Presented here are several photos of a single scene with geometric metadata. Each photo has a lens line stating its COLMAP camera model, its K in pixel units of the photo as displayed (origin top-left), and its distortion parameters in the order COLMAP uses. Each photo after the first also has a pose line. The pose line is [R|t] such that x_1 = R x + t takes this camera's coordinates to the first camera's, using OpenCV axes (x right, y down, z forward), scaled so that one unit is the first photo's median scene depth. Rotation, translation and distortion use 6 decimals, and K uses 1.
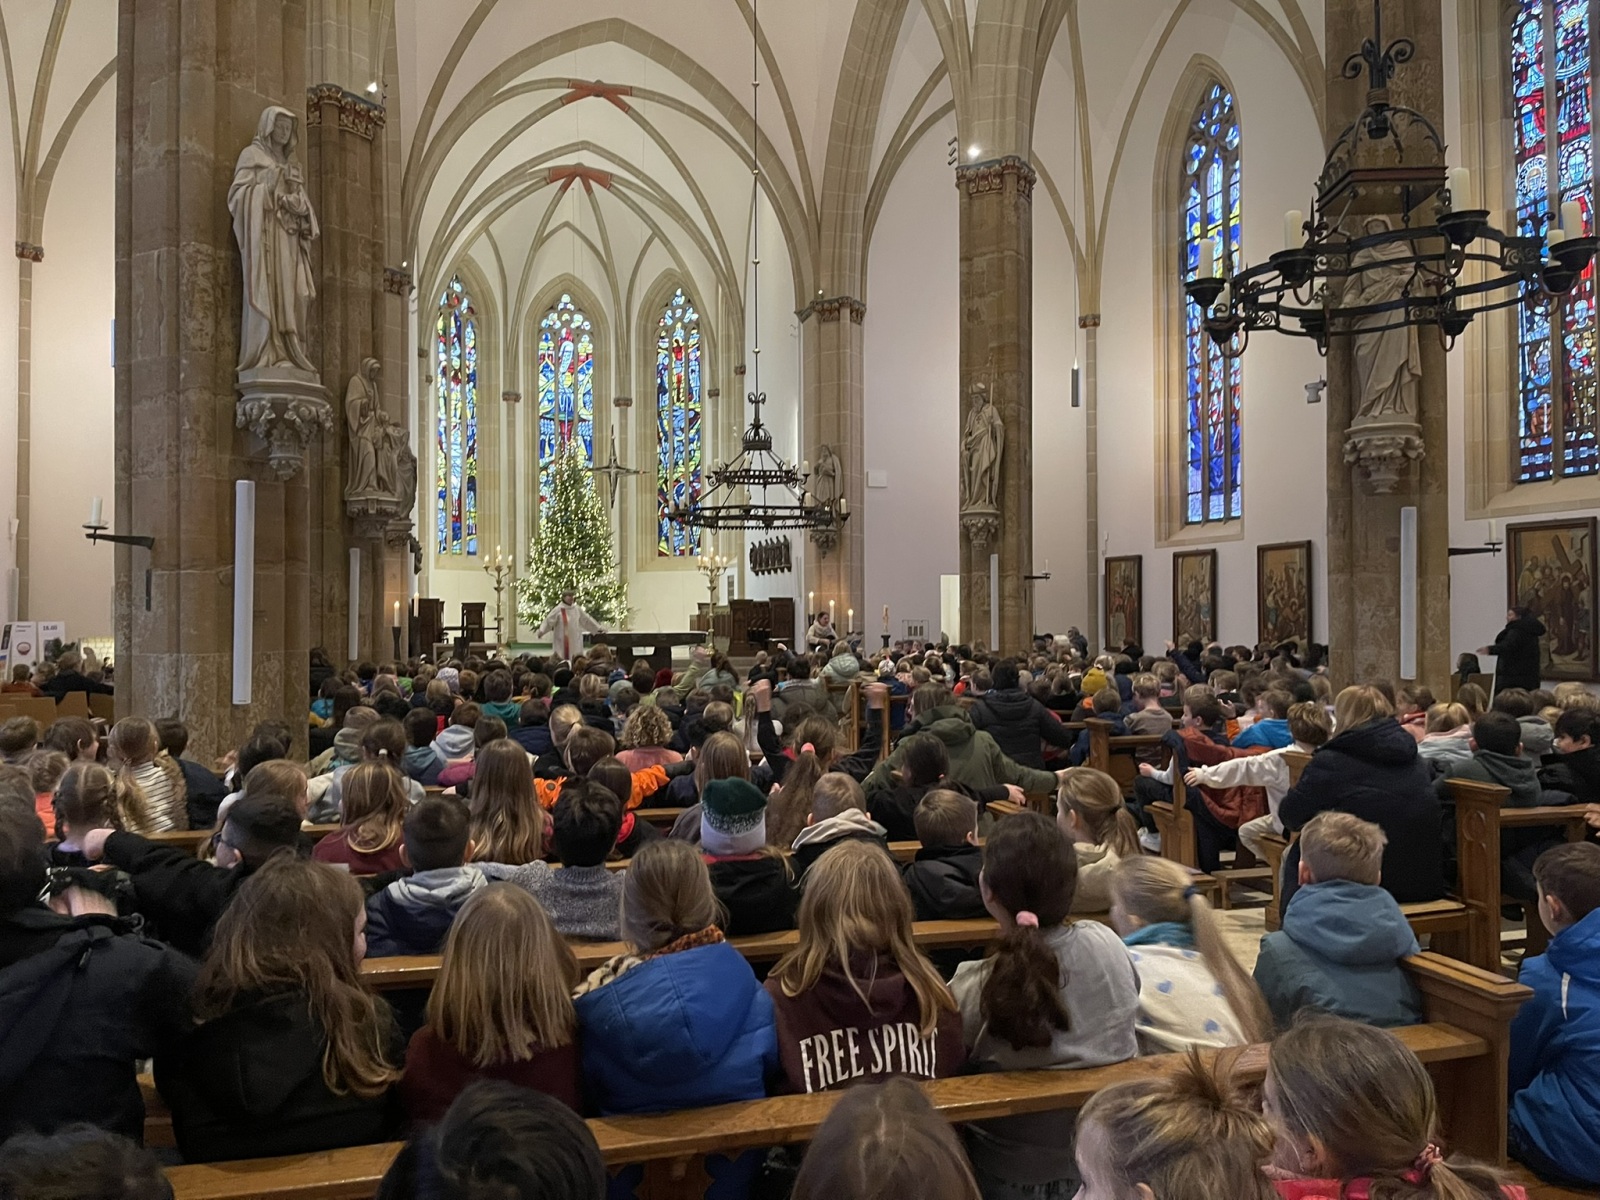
lens RADIAL K [[1200.3, 0, 806.7], [0, 1200.3, 598.4], [0, 0, 1]] dist [0.066356, -0.084131]
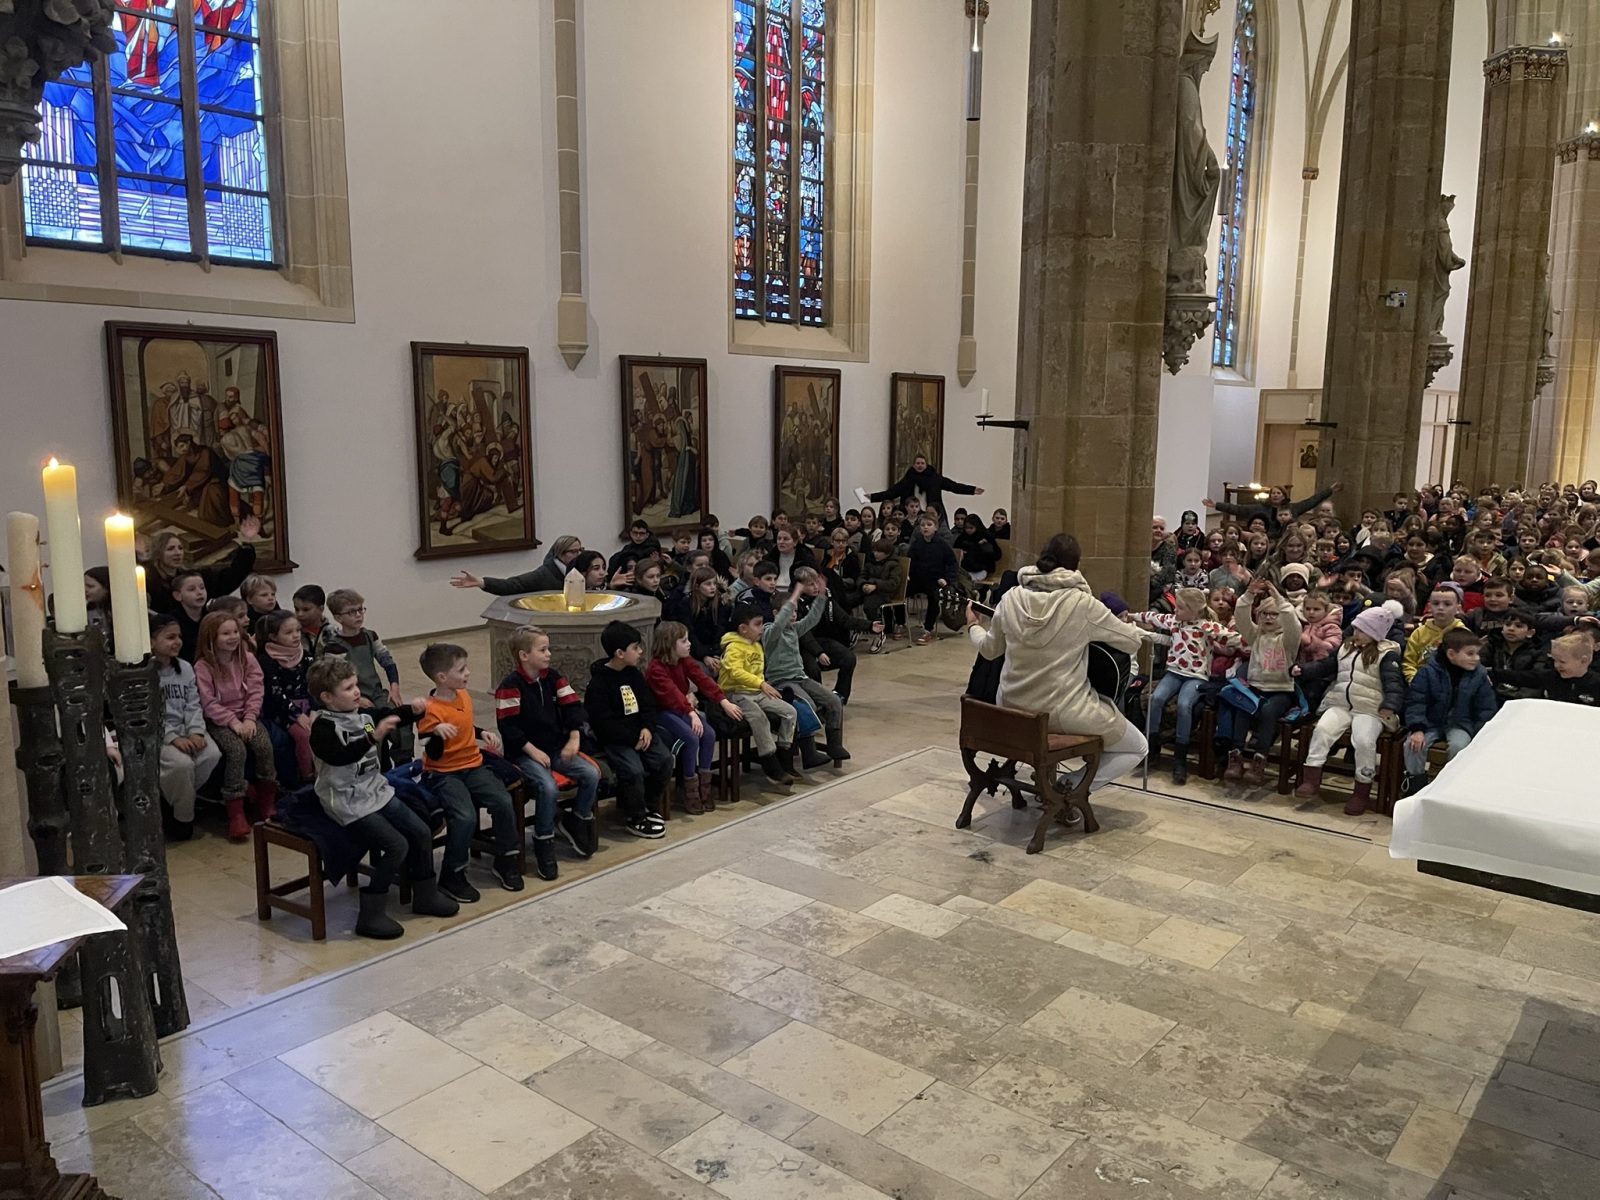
lens RADIAL K [[1188.1, 0, 800.0], [0, 1188.1, 600.0], [0, 0, 1]] dist [0.064242, -0.082400]
pose [[-0.561718, -0.126684, 0.817572, -0.211347], [-0.017564, 0.989810, 0.141306, -0.011679], [-0.827143, 0.065014, -0.558219, 1.502185]]
